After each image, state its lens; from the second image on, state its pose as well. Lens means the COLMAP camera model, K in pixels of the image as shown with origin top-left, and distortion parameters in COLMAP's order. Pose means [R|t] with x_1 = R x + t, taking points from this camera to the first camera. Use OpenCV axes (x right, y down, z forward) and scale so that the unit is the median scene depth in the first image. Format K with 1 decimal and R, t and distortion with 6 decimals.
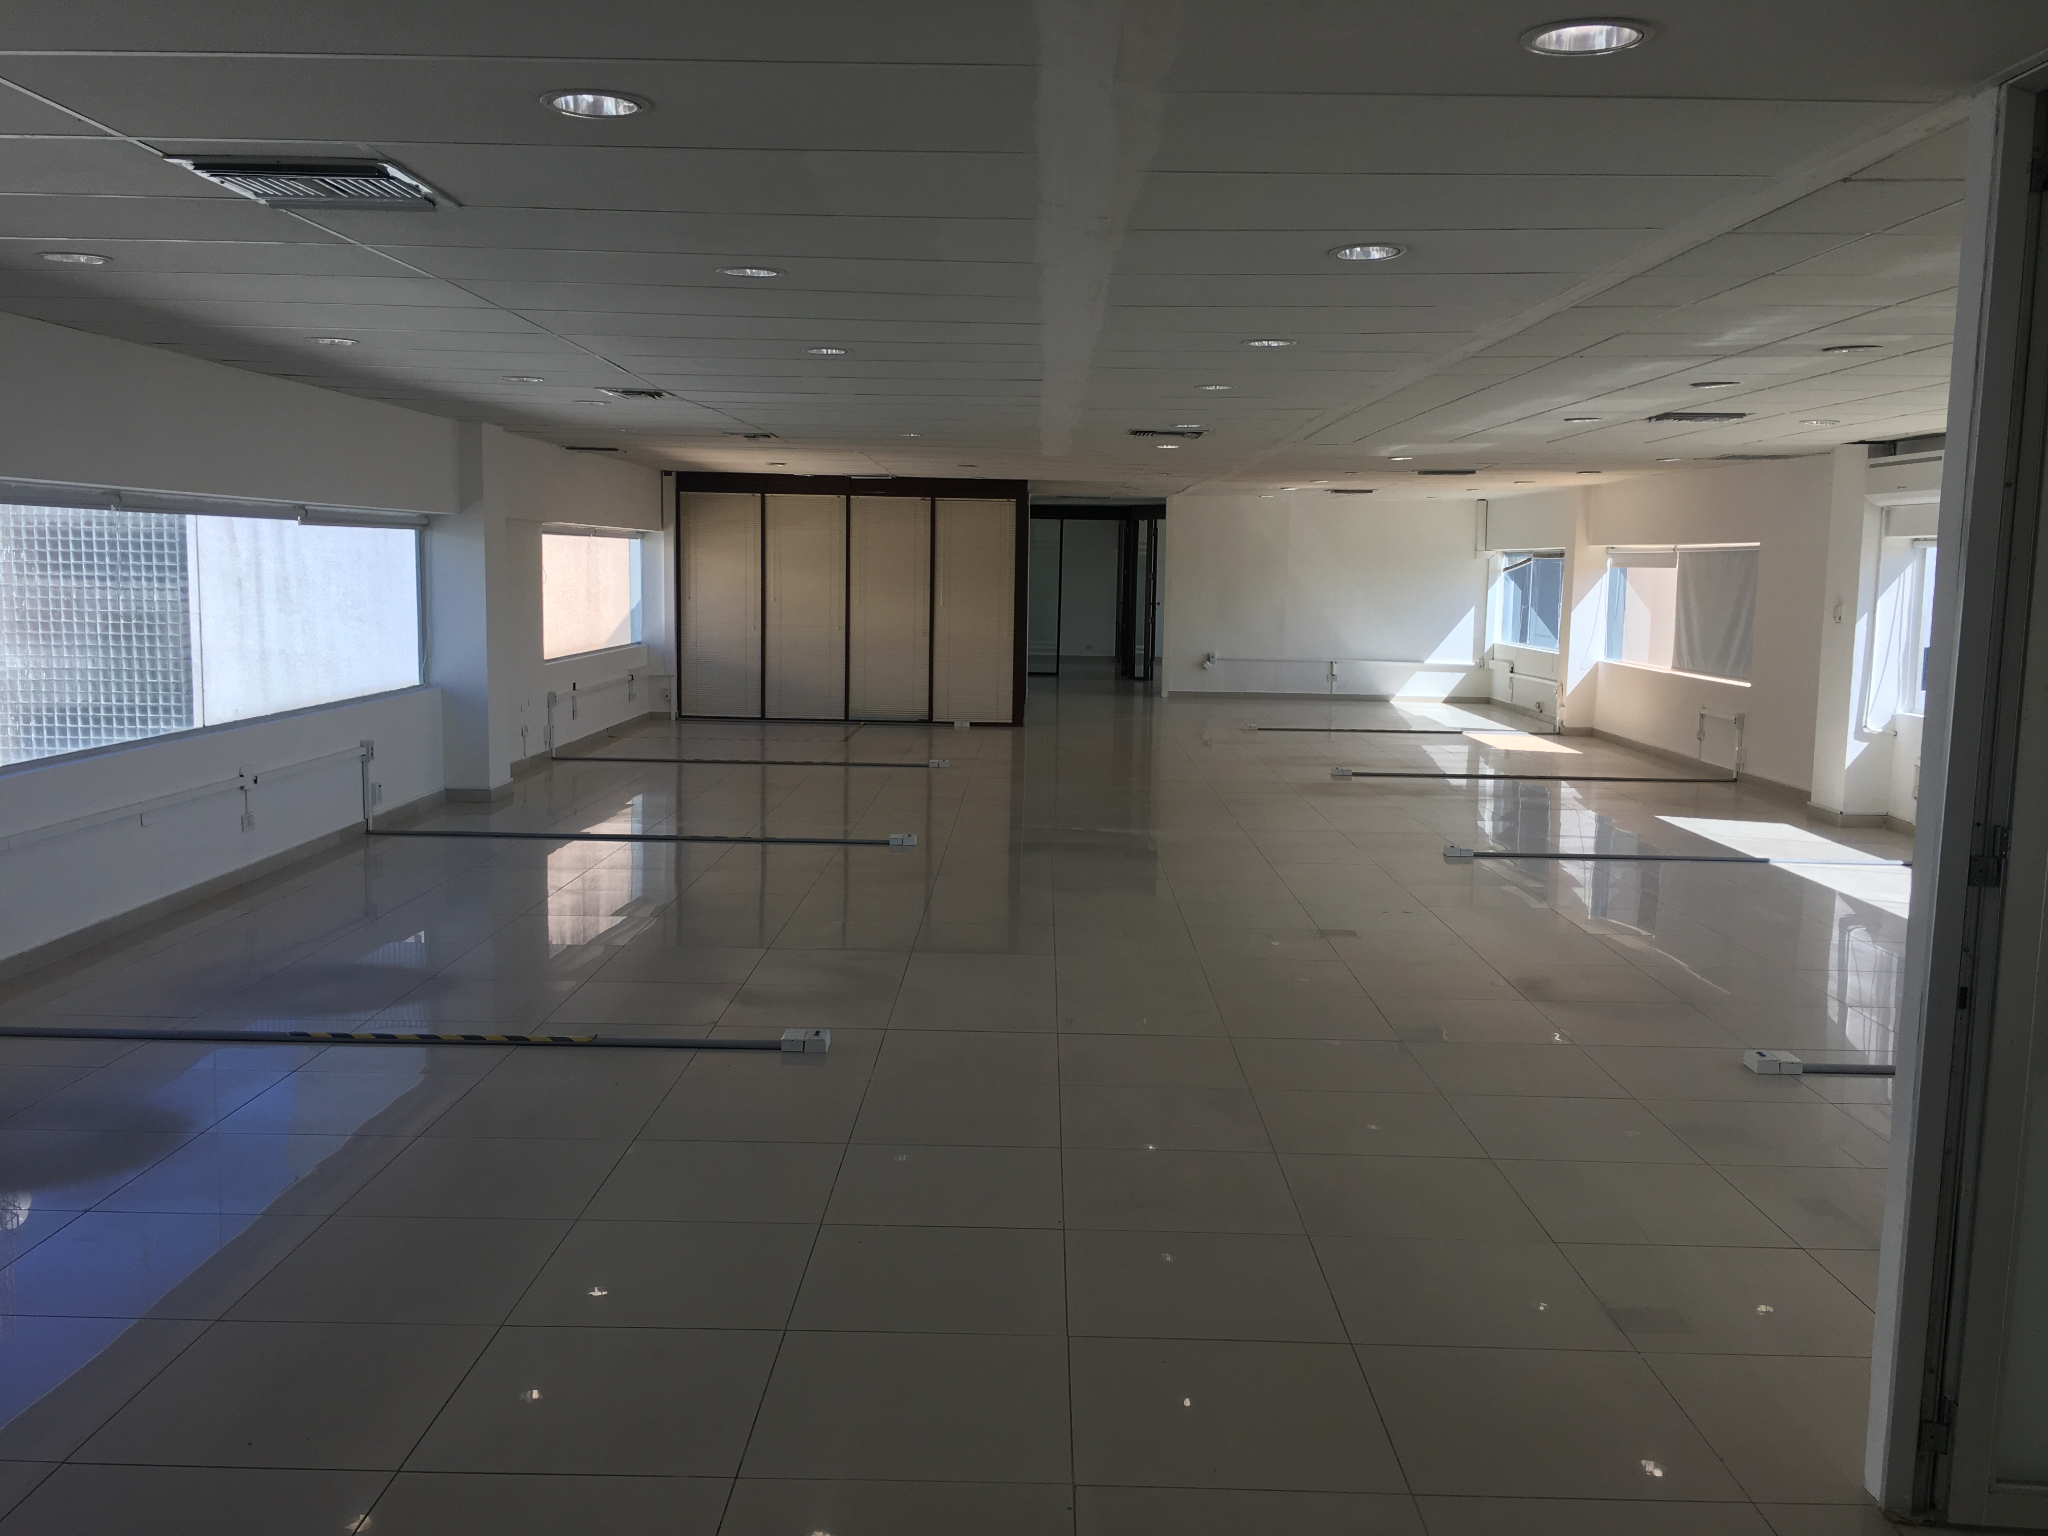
lens RADIAL K [[1751.4, 0, 1024.4], [0, 1751.4, 759.6], [0, 0, 1]] dist [0.086981, -0.114975]
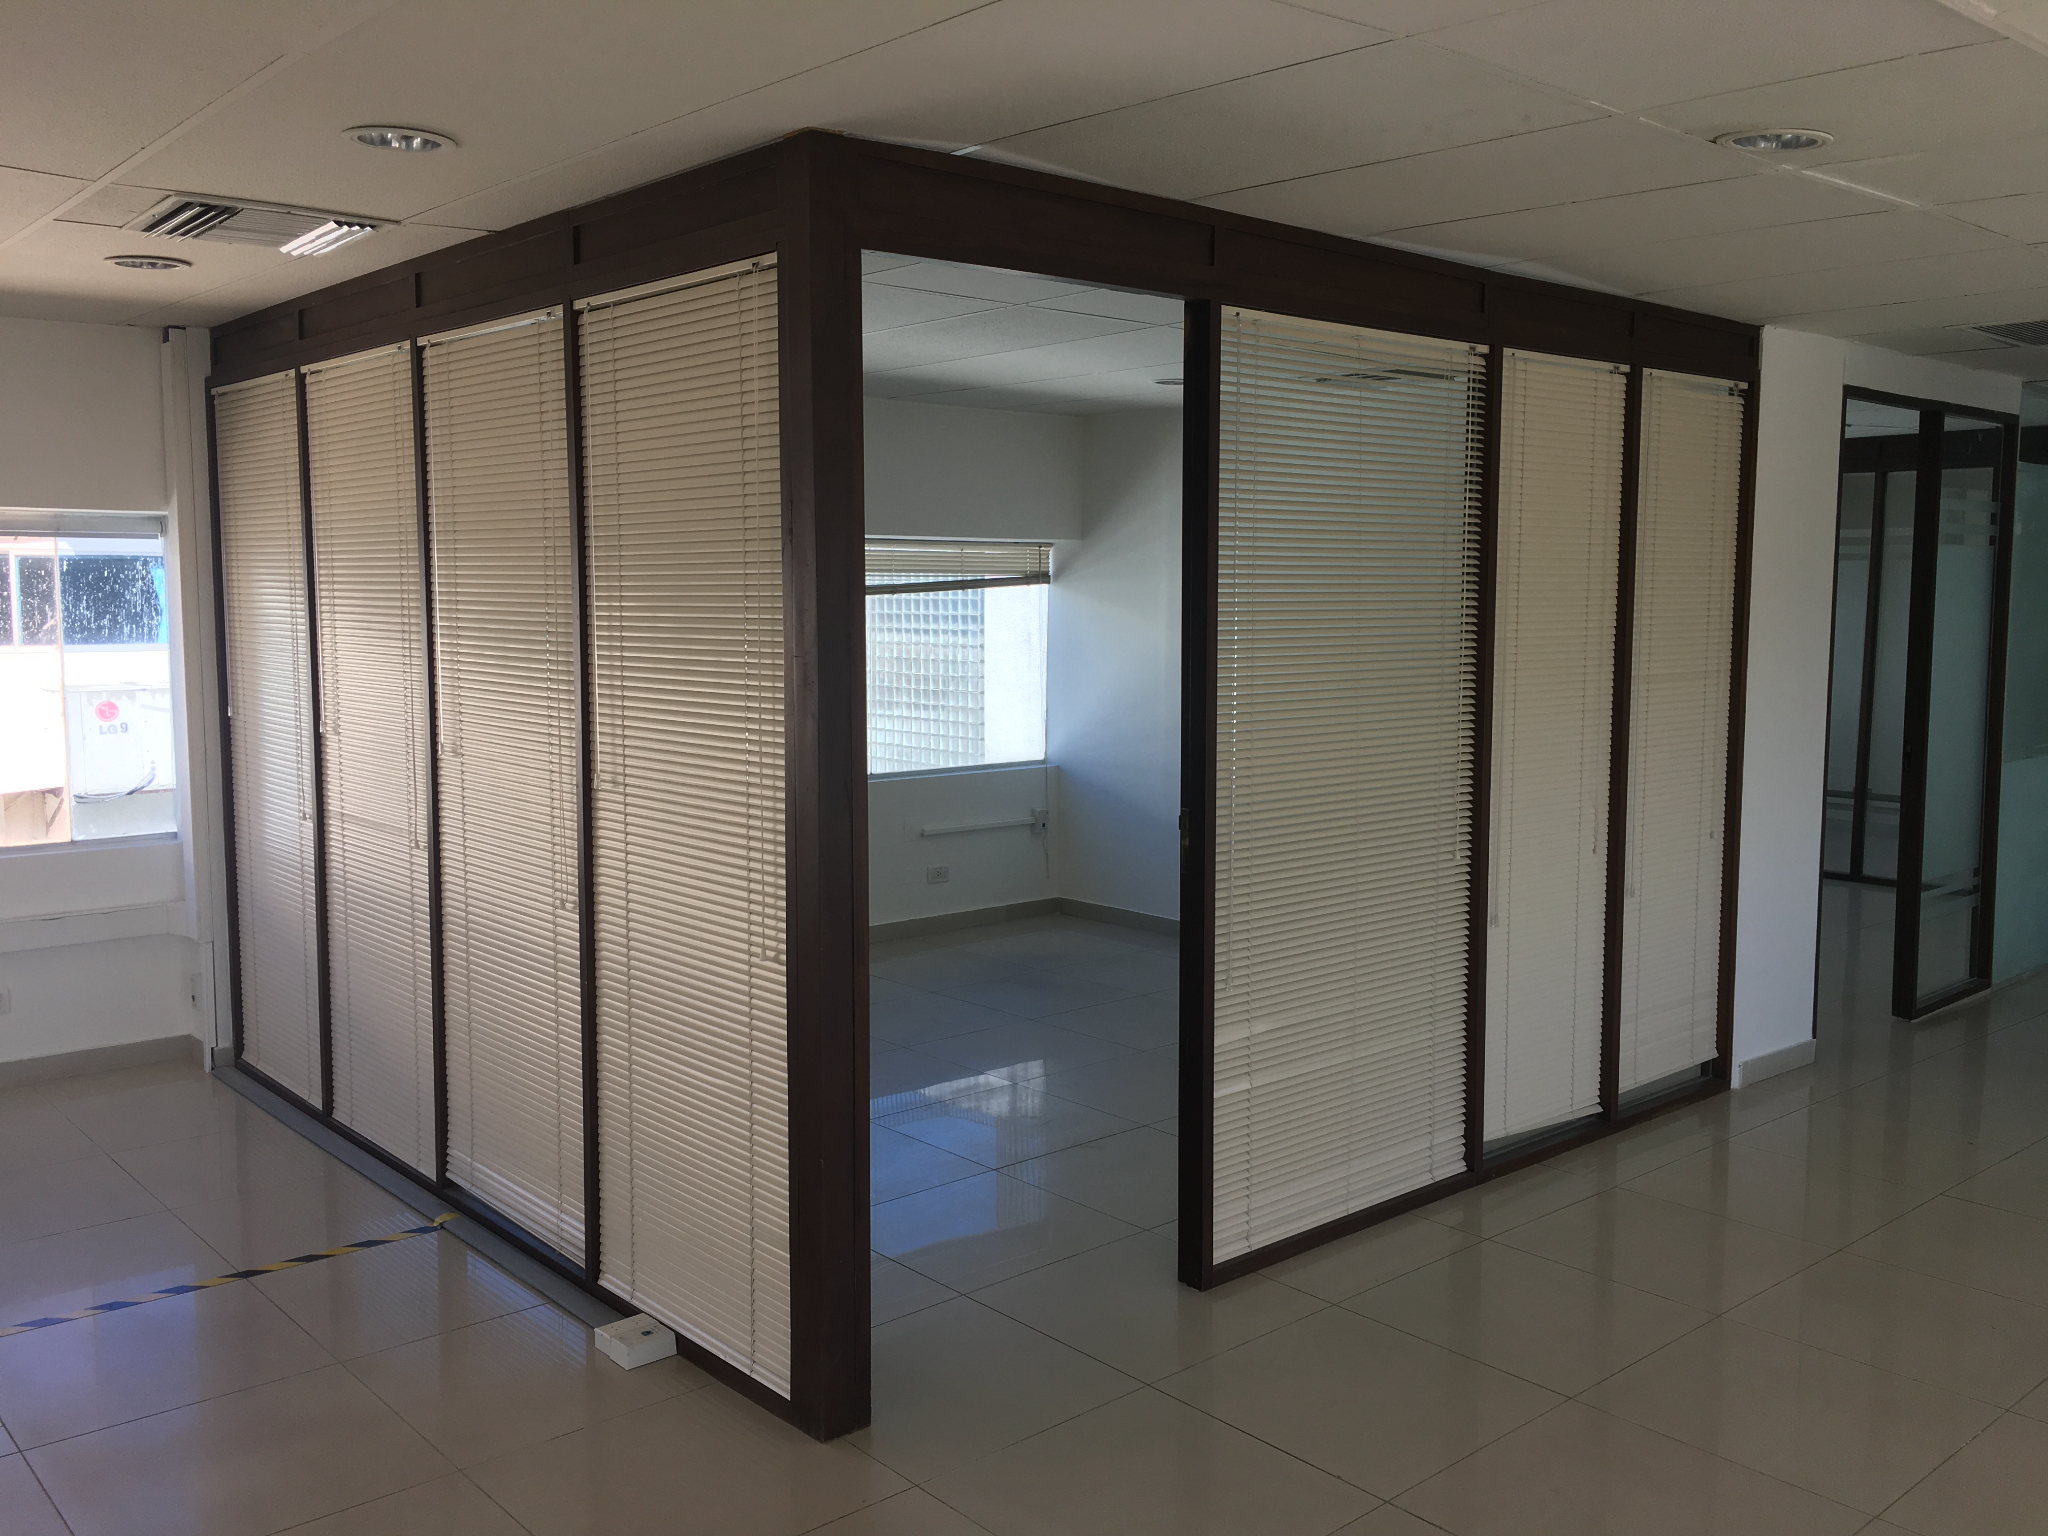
lens RADIAL K [[1751.4, 0, 1024.4], [0, 1751.4, 759.6], [0, 0, 1]] dist [0.086981, -0.114975]
pose [[0.666256, 0.052895, -0.743845, 0.139276], [-0.072470, 0.997352, 0.006011, -0.088706], [0.742193, 0.049901, 0.668325, 0.859628]]
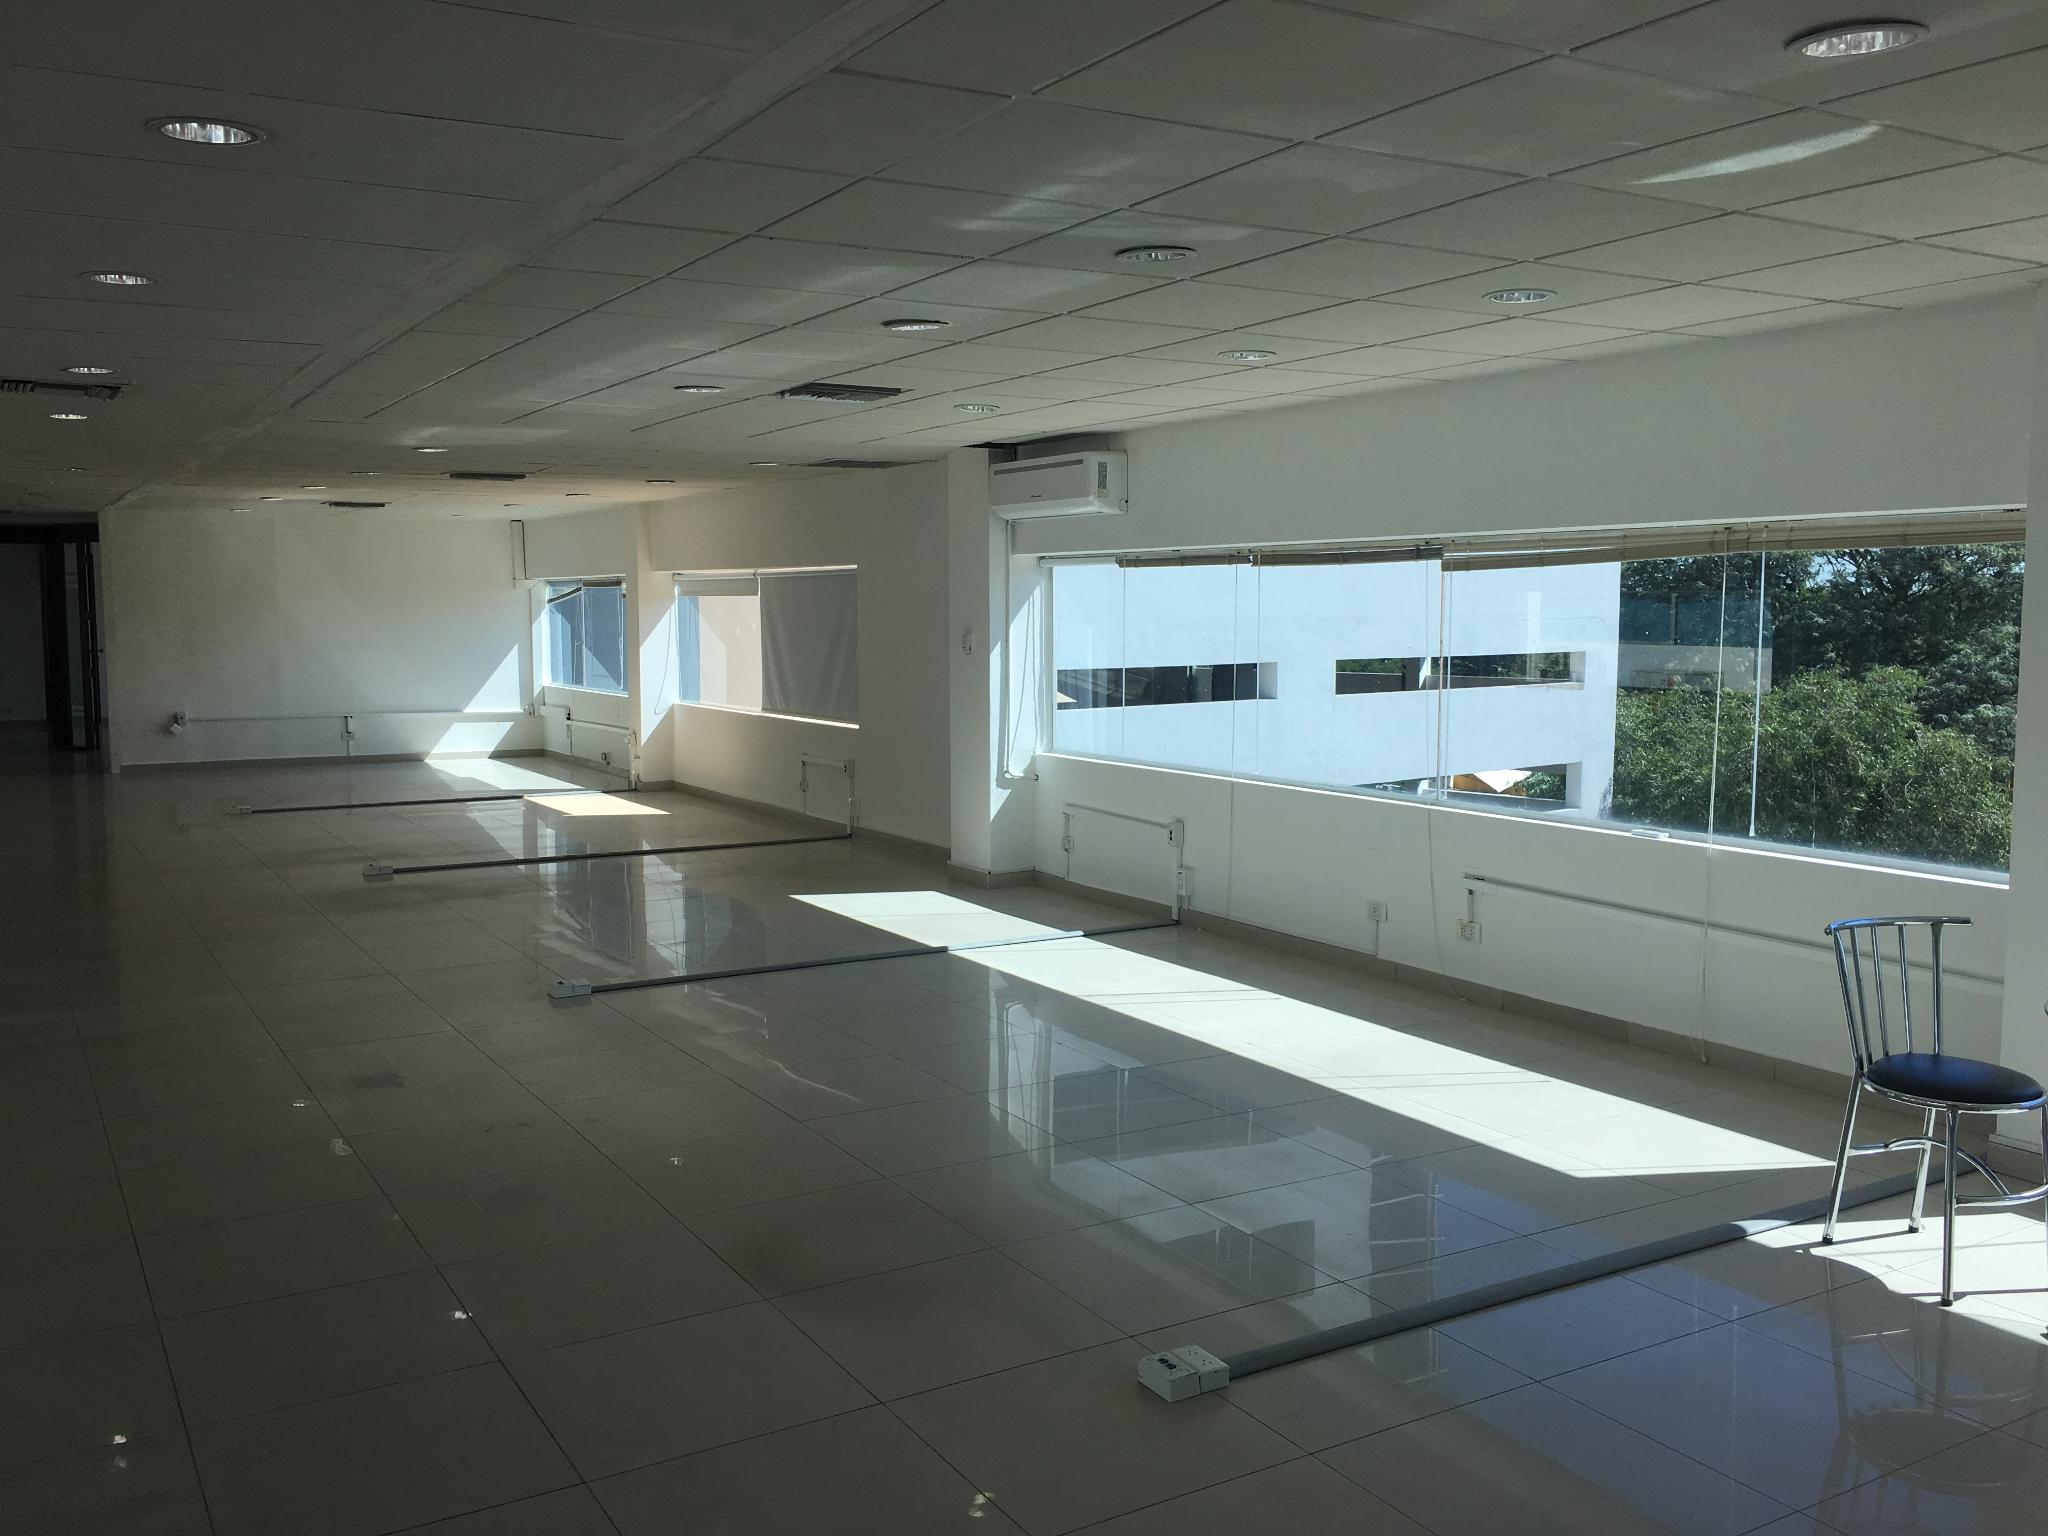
lens RADIAL K [[1751.4, 0, 1024.4], [0, 1751.4, 759.6], [0, 0, 1]] dist [0.086981, -0.114975]
pose [[0.854446, -0.063429, 0.515654, 0.028458], [0.073763, 0.997276, 0.000446, -0.018698], [-0.514277, 0.037655, 0.856797, 0.198390]]
